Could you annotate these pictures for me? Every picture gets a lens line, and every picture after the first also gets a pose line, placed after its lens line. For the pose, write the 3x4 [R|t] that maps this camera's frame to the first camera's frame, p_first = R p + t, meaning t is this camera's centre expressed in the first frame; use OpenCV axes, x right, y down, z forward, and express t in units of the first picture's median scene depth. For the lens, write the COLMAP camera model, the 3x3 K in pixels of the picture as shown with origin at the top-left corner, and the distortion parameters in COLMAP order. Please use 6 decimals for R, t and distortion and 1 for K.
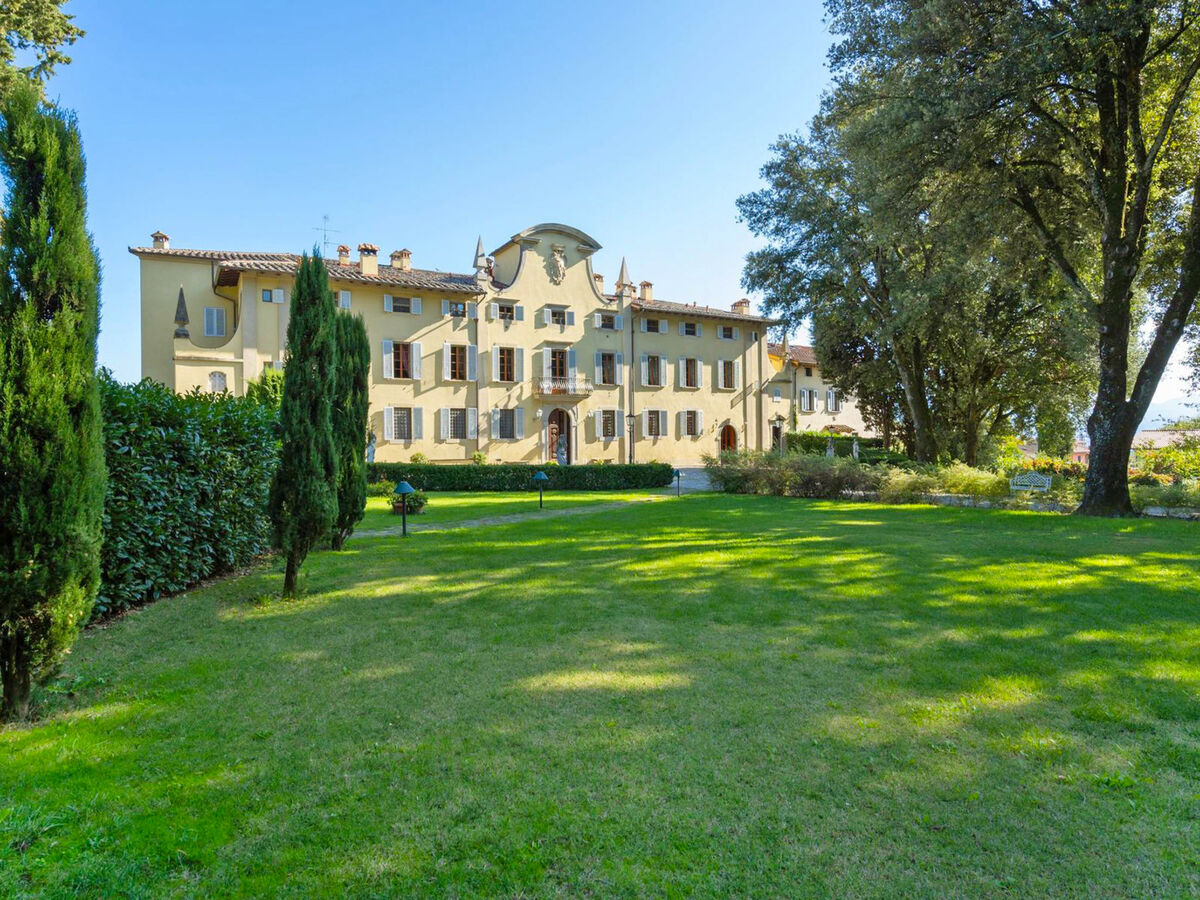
lens RADIAL K [[833.1, 0, 596.1], [0, 833.1, 433.8], [0, 0, 1]] dist [0.004326, 0.001581]
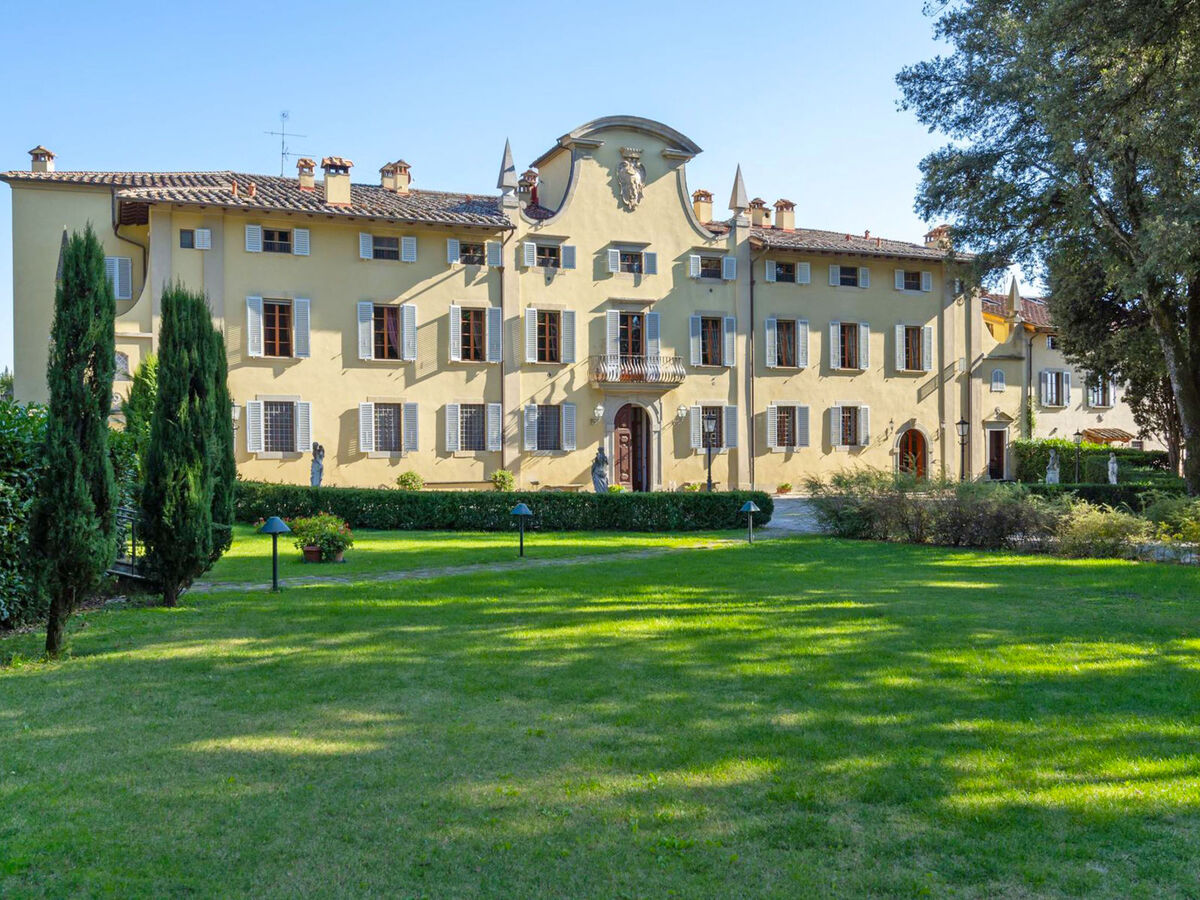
lens RADIAL K [[1366.6, 0, 600.0], [0, 1366.6, 450.0], [0, 0, 1]] dist [0.021590, -0.014368]
pose [[0.991754, 0.003981, -0.128096, 0.069268], [-0.002812, 0.999953, 0.009304, -0.004502], [0.128127, -0.008867, 0.991718, -0.053283]]
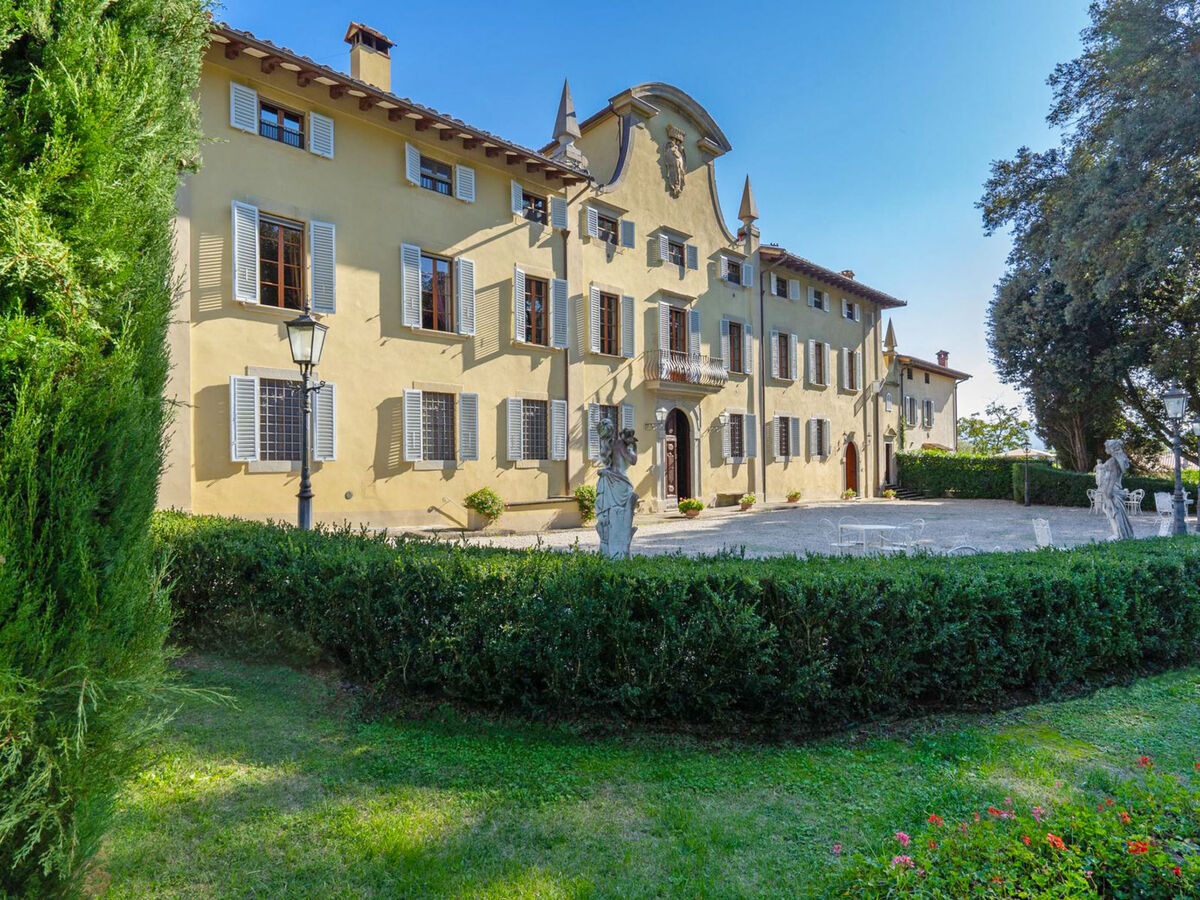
lens RADIAL K [[713.8, 0, 600.0], [0, 713.8, 450.0], [0, 0, 1]] dist [-0.001105, -0.000520]
pose [[0.977779, 0.002894, 0.209619, -0.211005], [-0.000257, 0.999920, -0.012608, 0.005689], [-0.209639, 0.012274, 0.977702, 0.543592]]
